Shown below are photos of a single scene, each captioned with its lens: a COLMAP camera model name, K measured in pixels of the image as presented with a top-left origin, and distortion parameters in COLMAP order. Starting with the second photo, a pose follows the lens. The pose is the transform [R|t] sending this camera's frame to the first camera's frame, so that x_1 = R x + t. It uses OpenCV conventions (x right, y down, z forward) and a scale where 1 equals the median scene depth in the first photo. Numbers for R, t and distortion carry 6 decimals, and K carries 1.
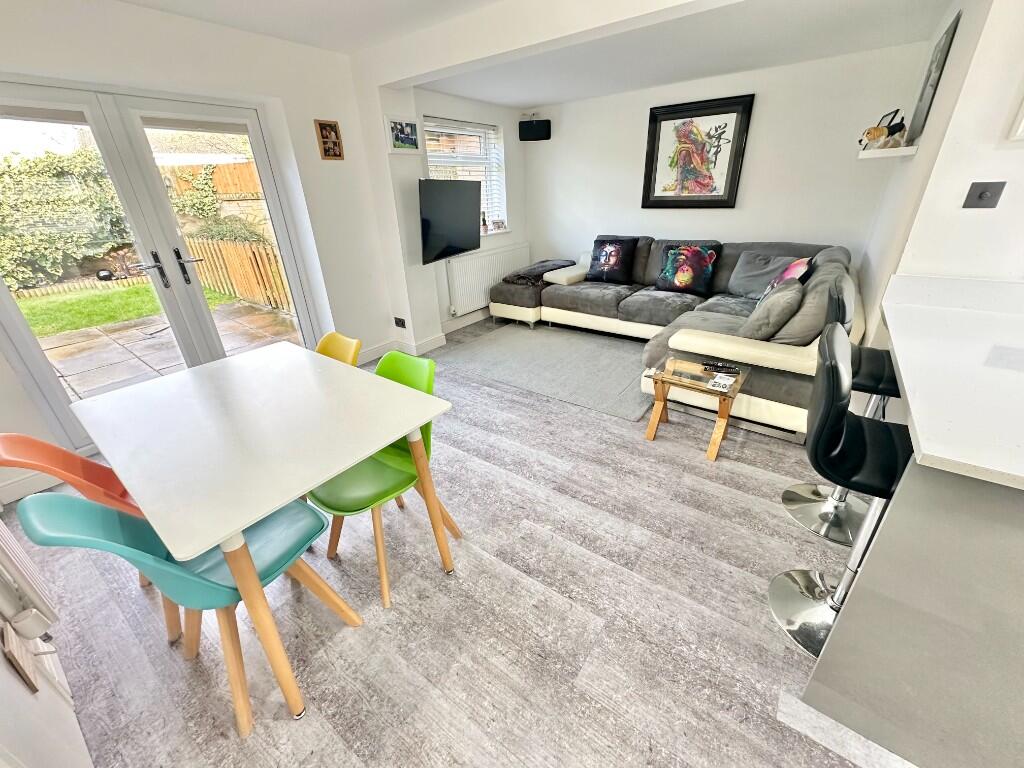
lens RADIAL K [[407.2, 0, 515.3], [0, 407.2, 383.1], [0, 0, 1]] dist [-0.001920, -0.000198]
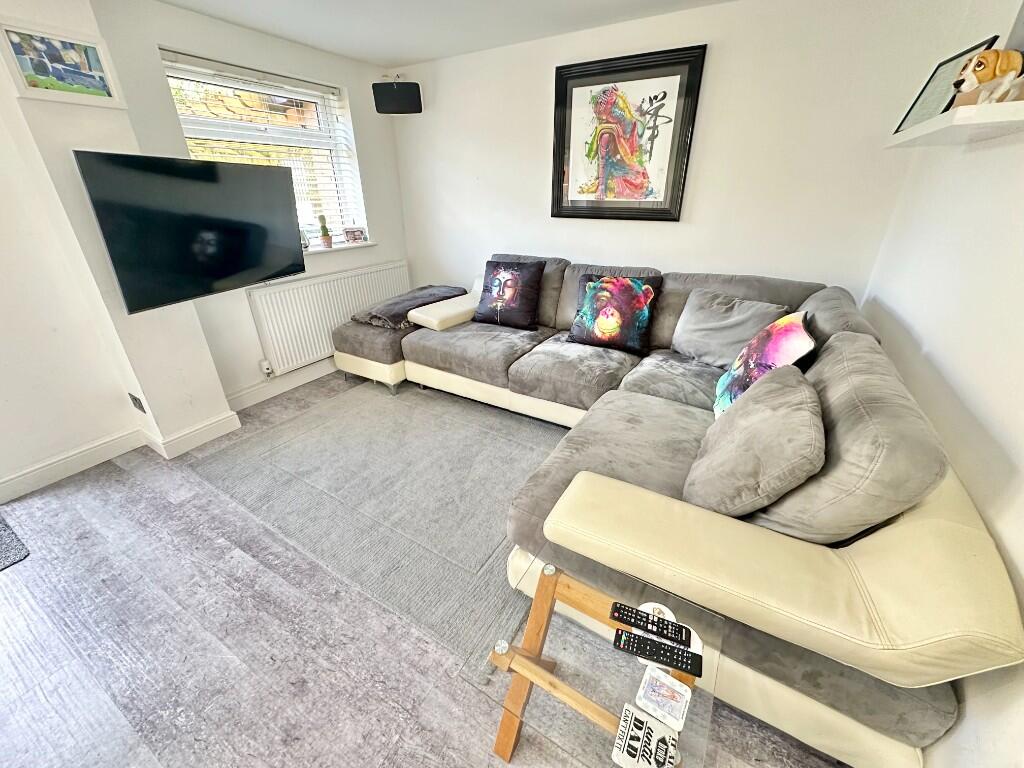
lens RADIAL K [[407.2, 0, 515.6], [0, 407.2, 382.7], [0, 0, 1]] dist [-0.001920, -0.000198]
pose [[0.994217, -0.015639, 0.106241, 0.189904], [0.016135, 0.999863, -0.003814, -0.162346], [-0.106166, 0.005506, 0.994333, 0.354203]]
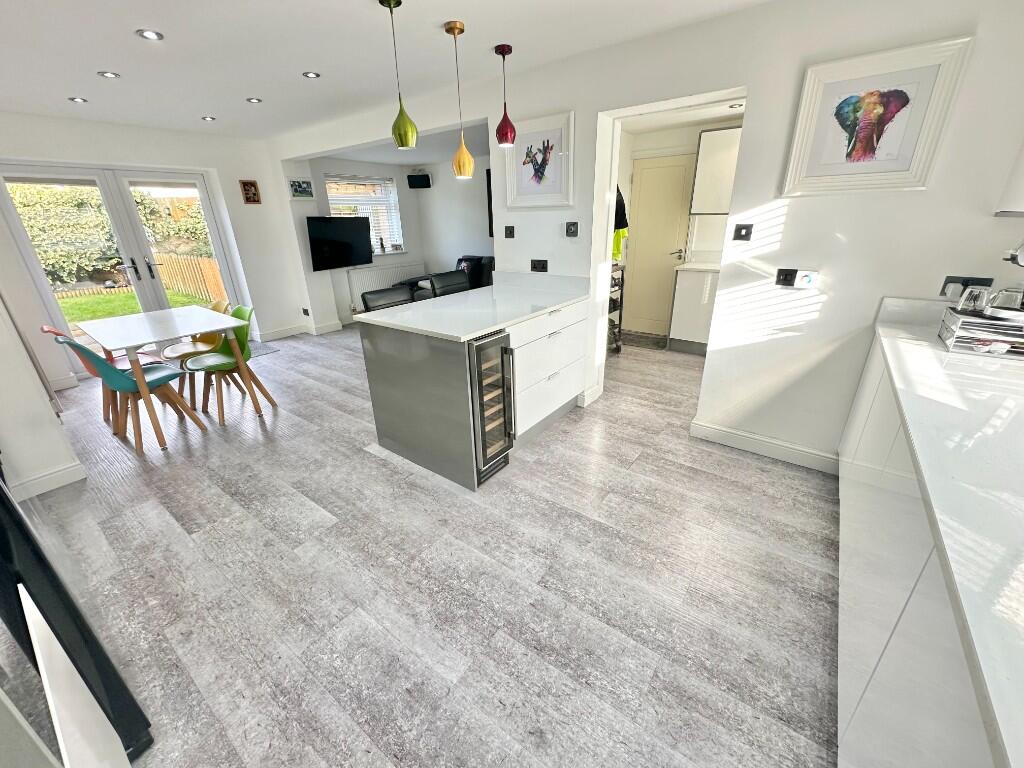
lens RADIAL K [[407.2, 0, 516.0], [0, 407.2, 382.8], [0, 0, 1]] dist [-0.001920, -0.000198]
pose [[0.999870, 0.015256, -0.005300, 0.462134], [-0.015543, 0.998123, -0.059230, 0.171578], [0.004386, 0.059305, 0.998230, -0.412072]]
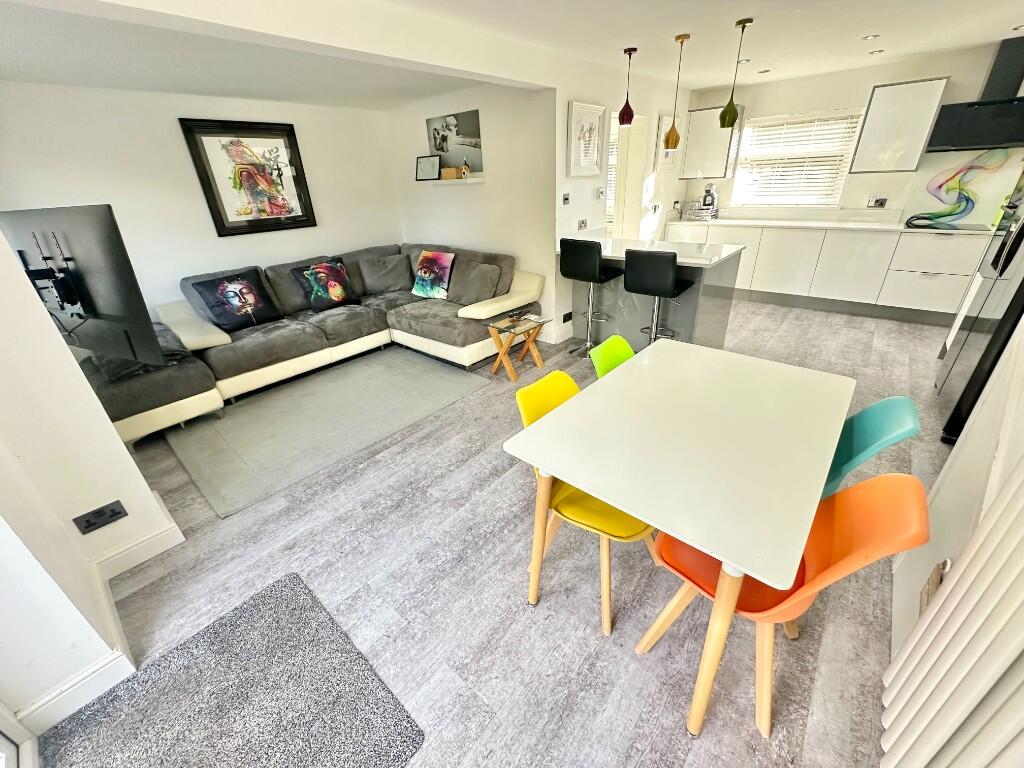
lens RADIAL K [[407.2, 0, 510.0], [0, 407.2, 383.0], [0, 0, 1]] dist [-0.001920, -0.000198]
pose [[0.087982, -0.418897, 0.903761, -0.573823], [0.469572, 0.817589, 0.333243, -0.202301], [-0.878499, 0.395062, 0.268636, 0.409593]]
